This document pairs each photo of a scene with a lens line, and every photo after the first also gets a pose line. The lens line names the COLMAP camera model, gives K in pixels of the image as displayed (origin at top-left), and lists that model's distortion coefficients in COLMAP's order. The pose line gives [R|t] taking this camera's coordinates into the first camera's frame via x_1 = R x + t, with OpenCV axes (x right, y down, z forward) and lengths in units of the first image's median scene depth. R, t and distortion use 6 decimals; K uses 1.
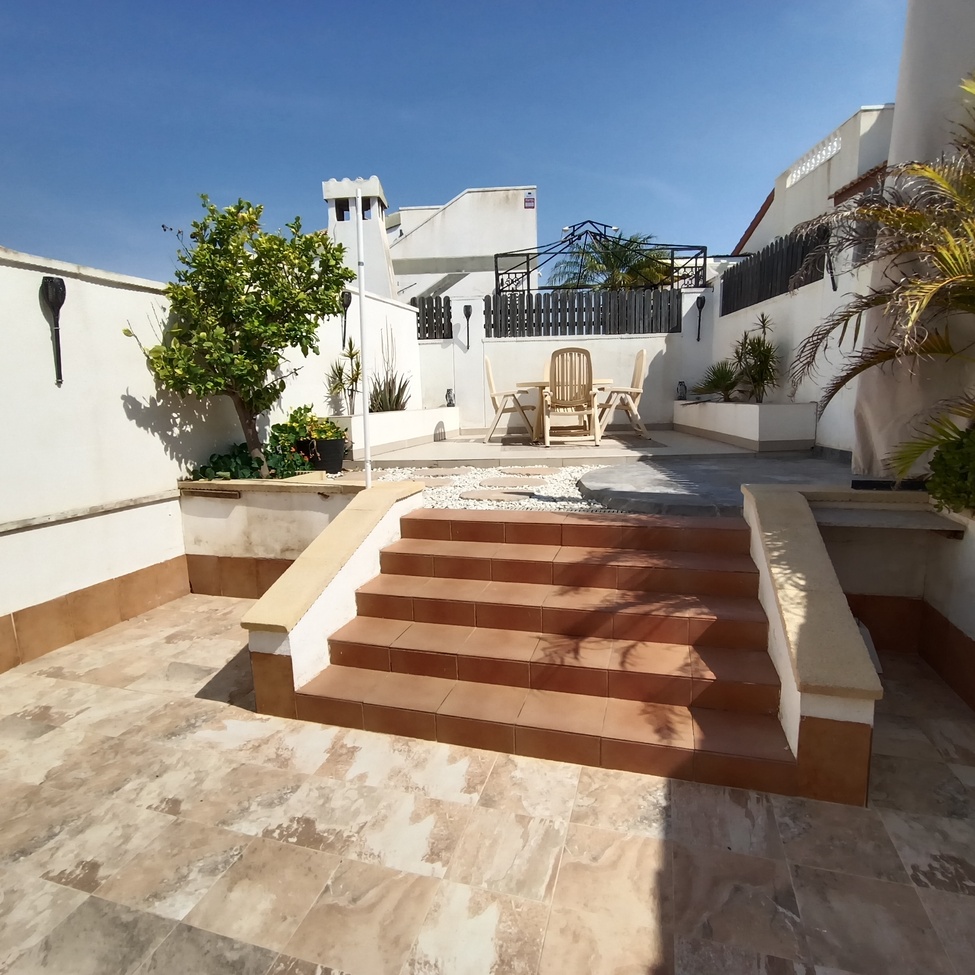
lens RADIAL K [[594.3, 0, 479.0], [0, 594.3, 483.9], [0, 0, 1]] dist [-0.035290, 0.023196]
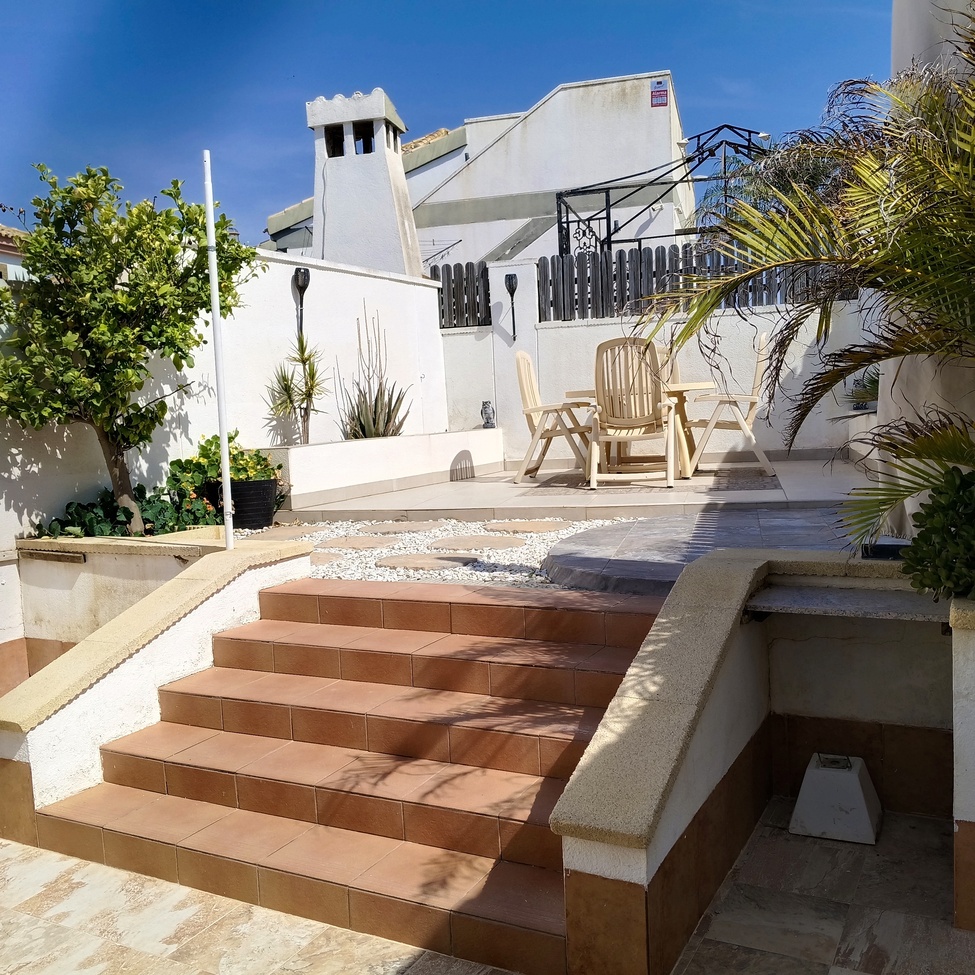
lens RADIAL K [[980.1, 0, 485.6], [0, 980.1, 495.6], [0, 0, 1]] dist [0.011832, 0.000000]
pose [[0.979933, -0.002811, -0.199310, 0.460146], [-0.007485, 0.998676, -0.050885, -0.000859], [0.199189, 0.051356, 0.978615, -0.150610]]
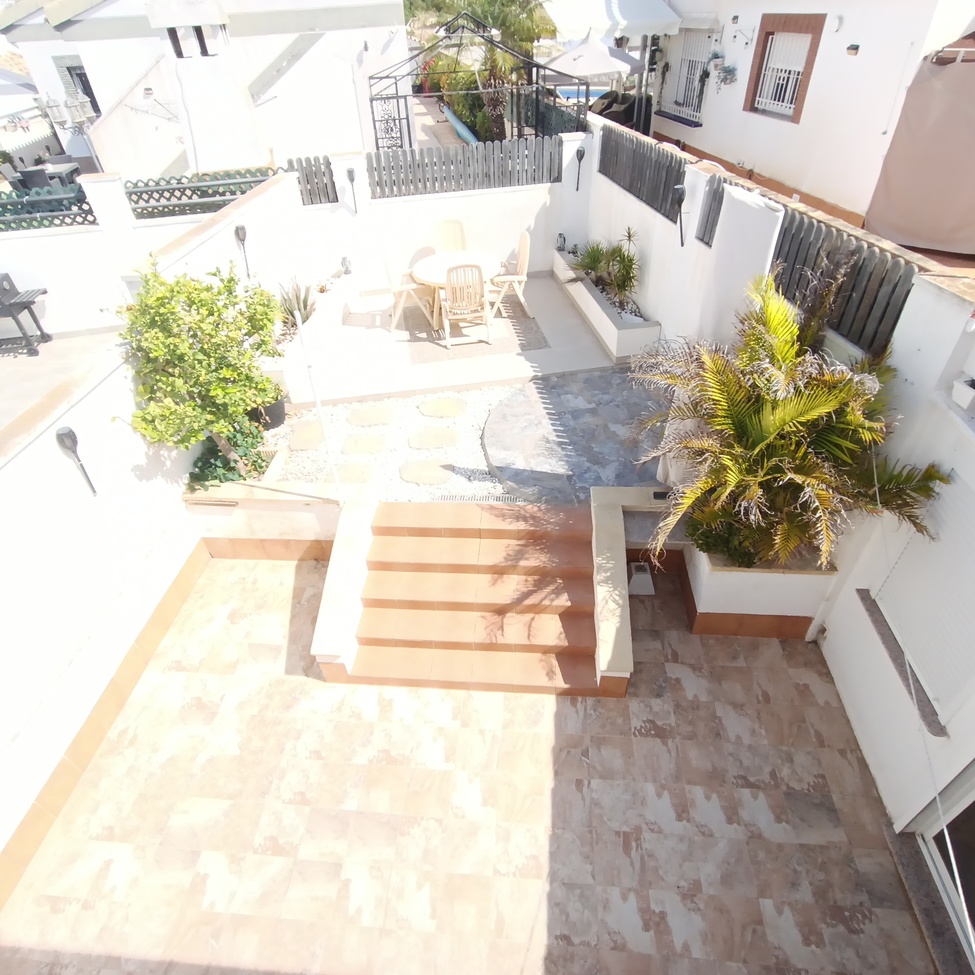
lens RADIAL K [[594.3, 0, 480.4], [0, 594.3, 483.7], [0, 0, 1]] dist [-0.035290, 0.023196]
pose [[0.977475, -0.147418, 0.151029, -0.087832], [0.050256, 0.857610, 0.511839, -0.931406], [-0.204978, -0.492719, 0.845702, -0.298687]]
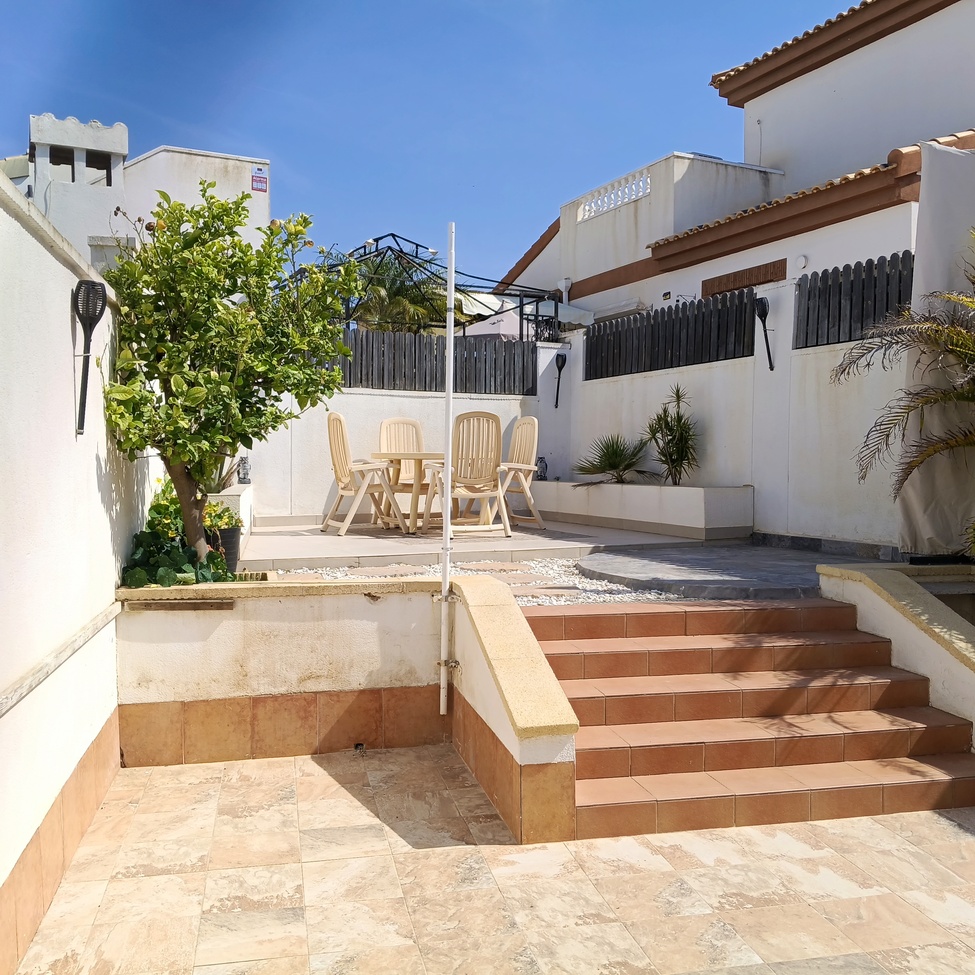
lens RADIAL K [[980.1, 0, 492.5], [0, 980.1, 488.7], [0, 0, 1]] dist [0.011832, 0.000000]
pose [[0.864551, 0.017092, 0.502255, -0.994366], [0.047485, 0.992172, -0.115502, 0.043304], [-0.500297, 0.123707, 0.856971, -0.202828]]
